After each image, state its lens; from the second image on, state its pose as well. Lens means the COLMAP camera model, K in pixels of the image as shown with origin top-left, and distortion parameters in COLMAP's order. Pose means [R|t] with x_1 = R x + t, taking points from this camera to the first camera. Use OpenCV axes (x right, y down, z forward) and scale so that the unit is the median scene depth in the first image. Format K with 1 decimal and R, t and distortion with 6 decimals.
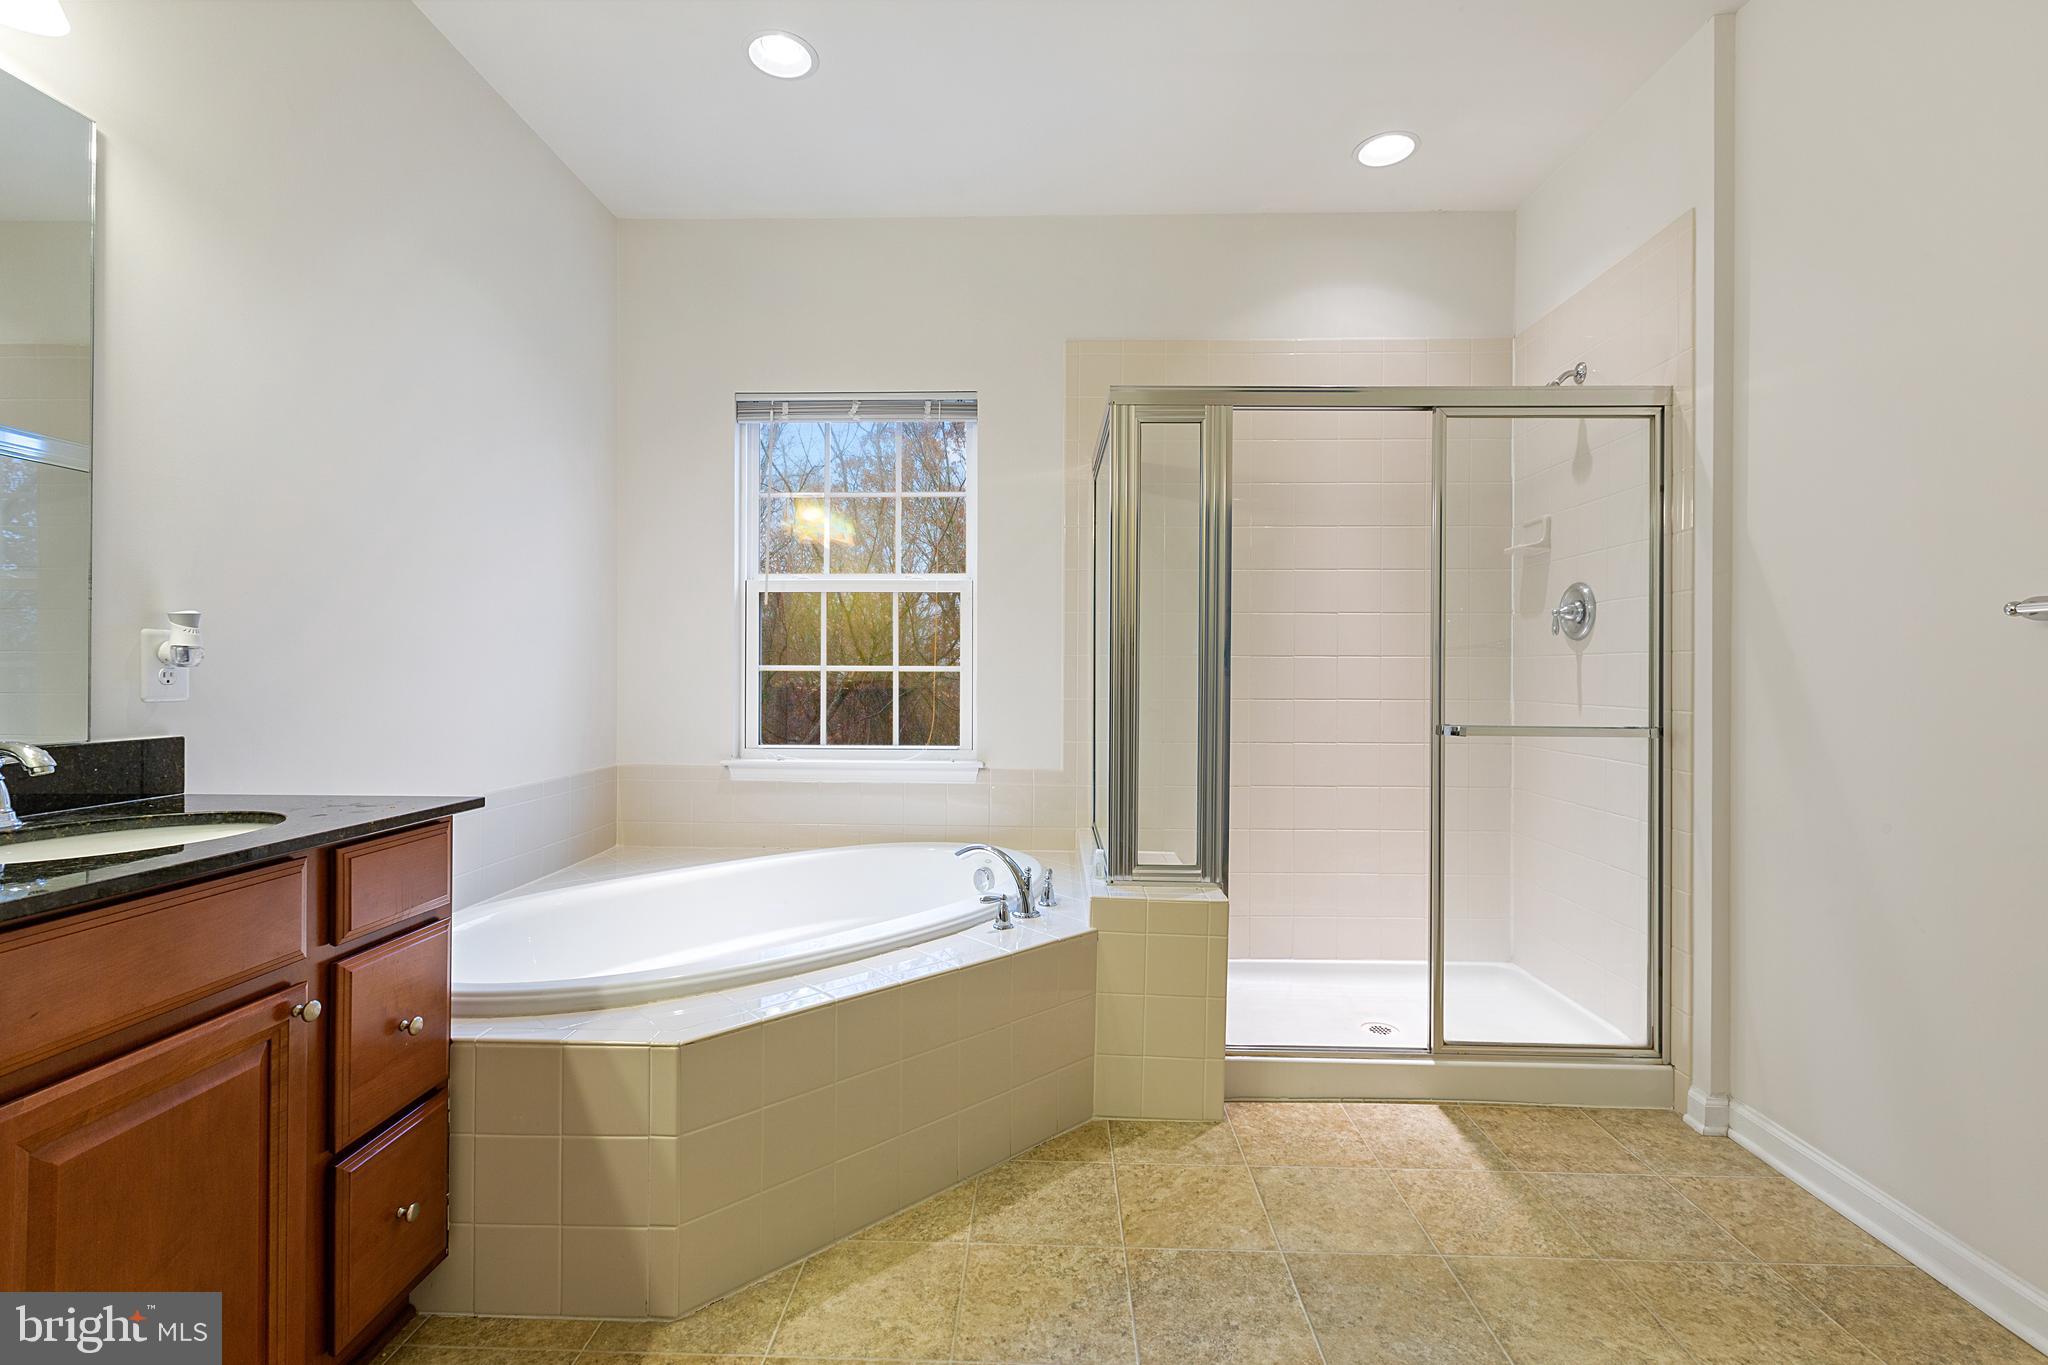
lens RADIAL K [[908.9, 0, 1014.2], [0, 908.9, 677.9], [0, 0, 1]] dist [0.000426, -0.000668]
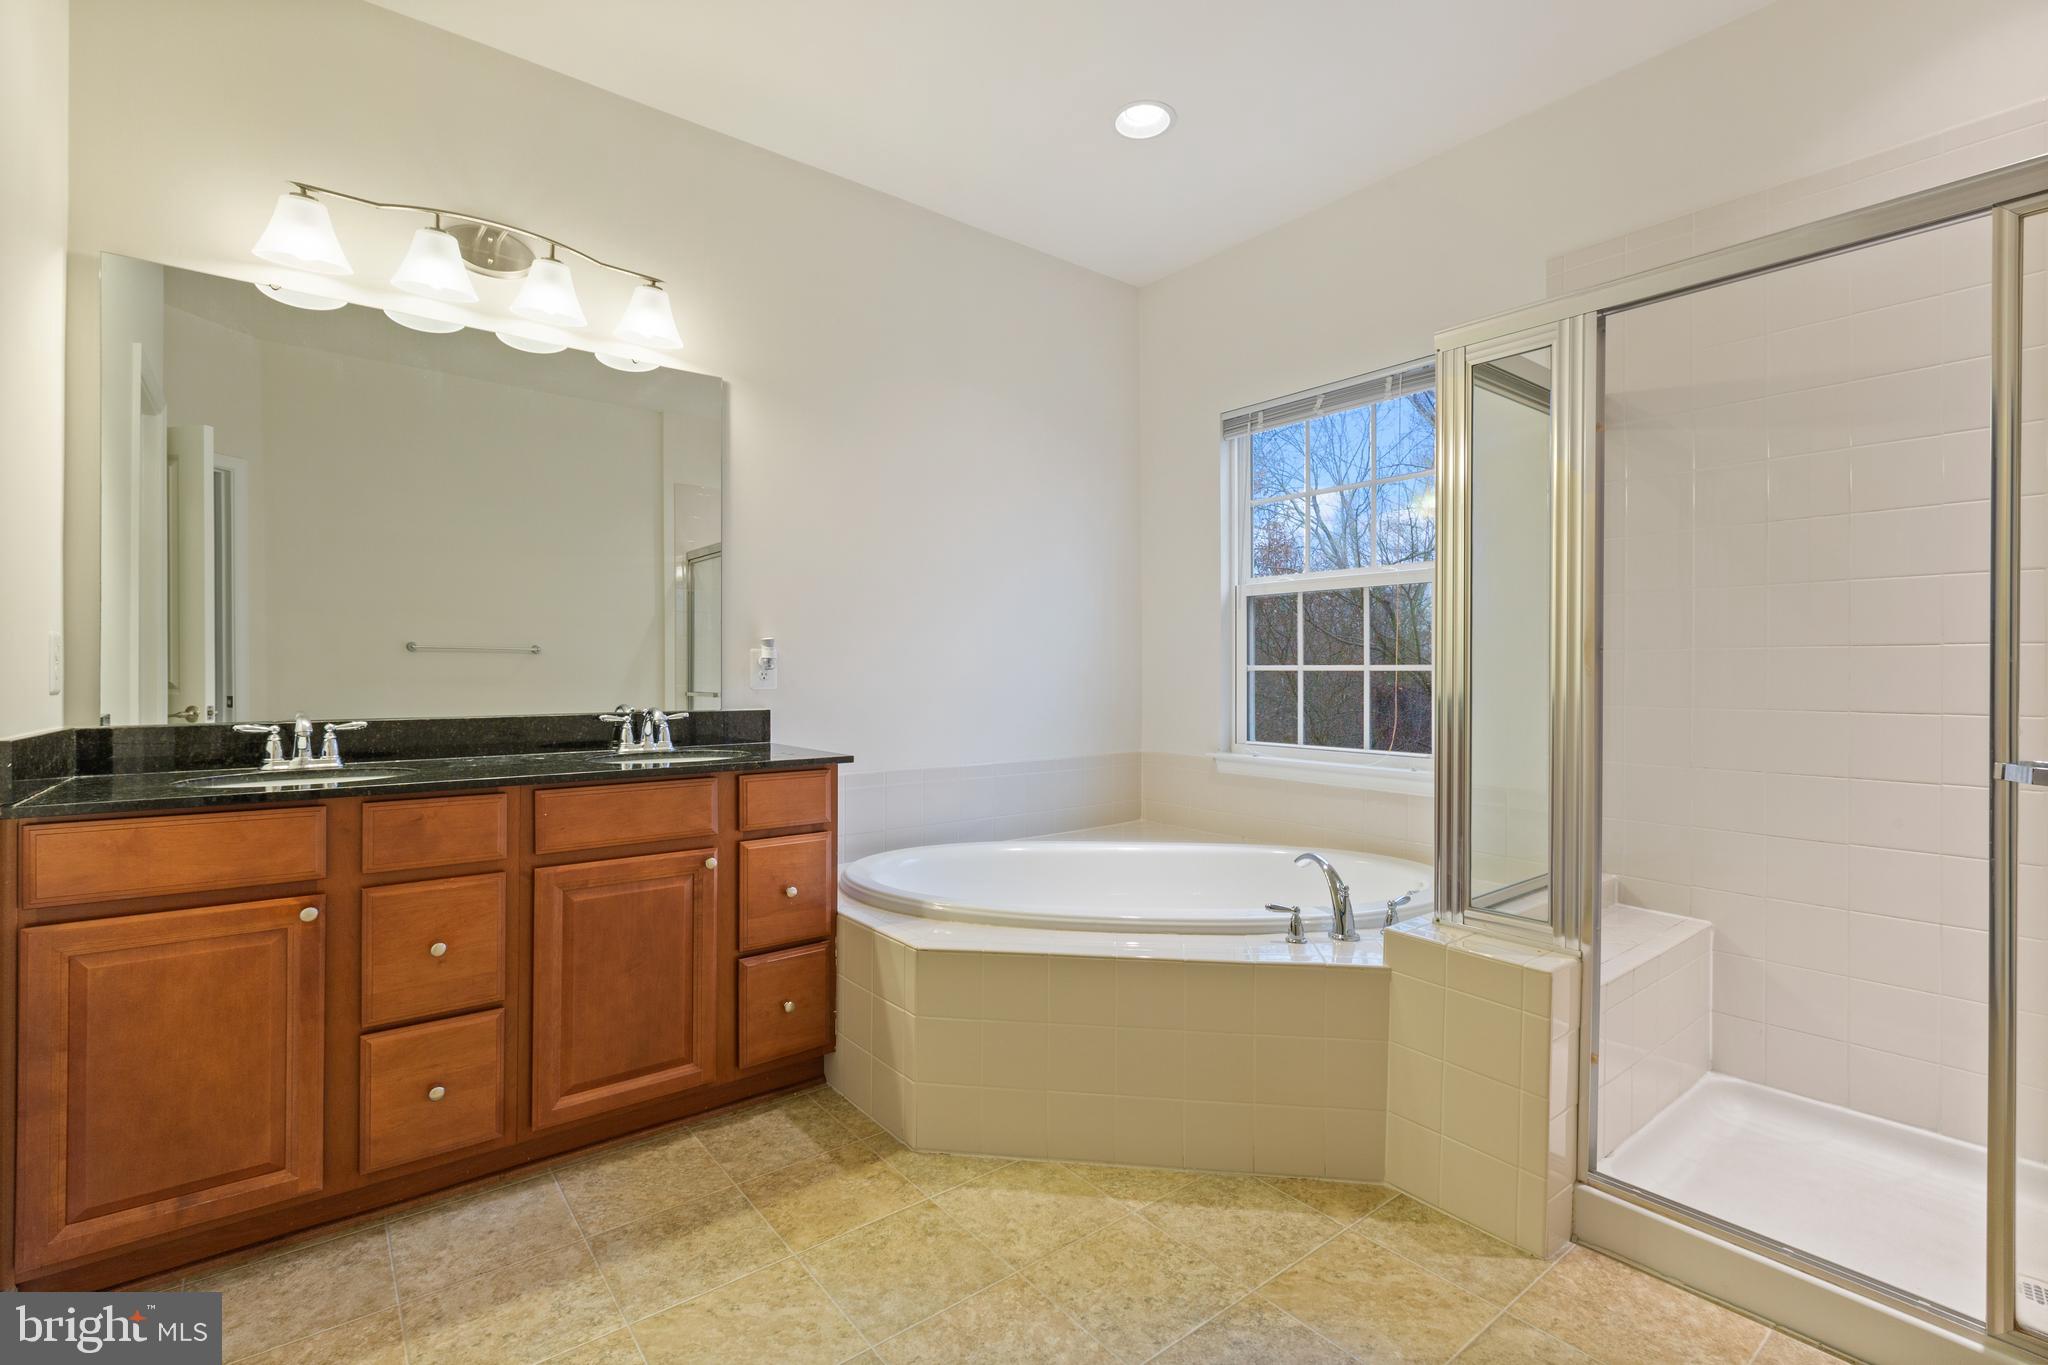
lens RADIAL K [[908.9, 0, 1014.2], [0, 908.9, 677.9], [0, 0, 1]] dist [0.000426, -0.000668]
pose [[0.643978, 0.003458, -0.765036, 0.553753], [-0.002775, 0.999994, 0.002185, -0.001242], [0.765039, 0.000716, 0.643984, 0.176252]]
